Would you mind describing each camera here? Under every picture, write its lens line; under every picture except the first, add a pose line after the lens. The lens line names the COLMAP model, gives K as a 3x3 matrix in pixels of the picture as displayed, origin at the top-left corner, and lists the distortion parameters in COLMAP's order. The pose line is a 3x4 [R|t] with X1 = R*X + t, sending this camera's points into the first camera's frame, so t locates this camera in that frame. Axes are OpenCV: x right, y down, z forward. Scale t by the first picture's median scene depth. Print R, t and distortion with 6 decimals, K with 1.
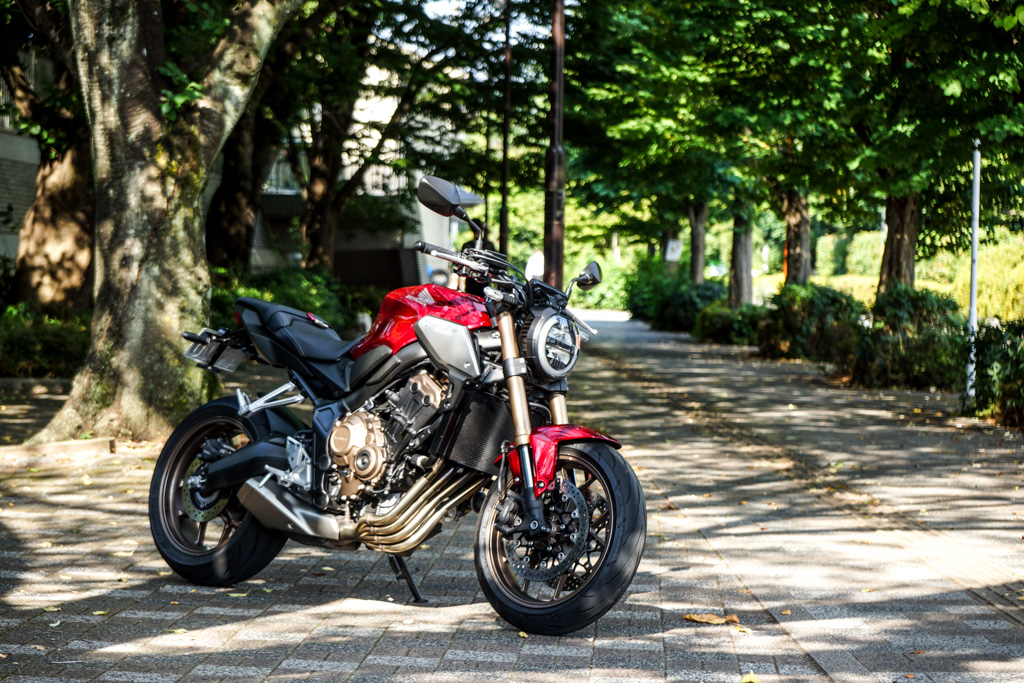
lens RADIAL K [[3097.5, 0, 512.2], [0, 3097.5, 341.5], [0, 0, 1]] dist [0.187597, 0.000000]
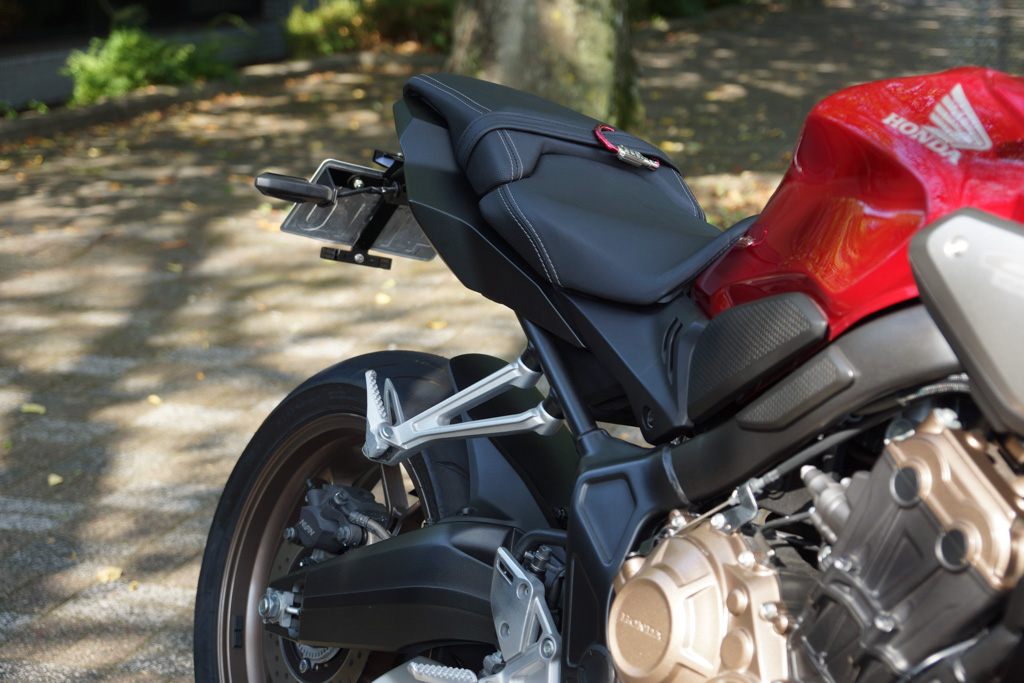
lens RADIAL K [[2313.9, 0, 511.2], [0, 2313.9, 342.4], [0, 0, 1]] dist [-0.002085, 0.000000]
pose [[0.978566, 0.027402, -0.204104, -0.024341], [0.005562, 0.987230, 0.159204, -0.027829], [0.205860, -0.156927, 0.965917, 0.794588]]
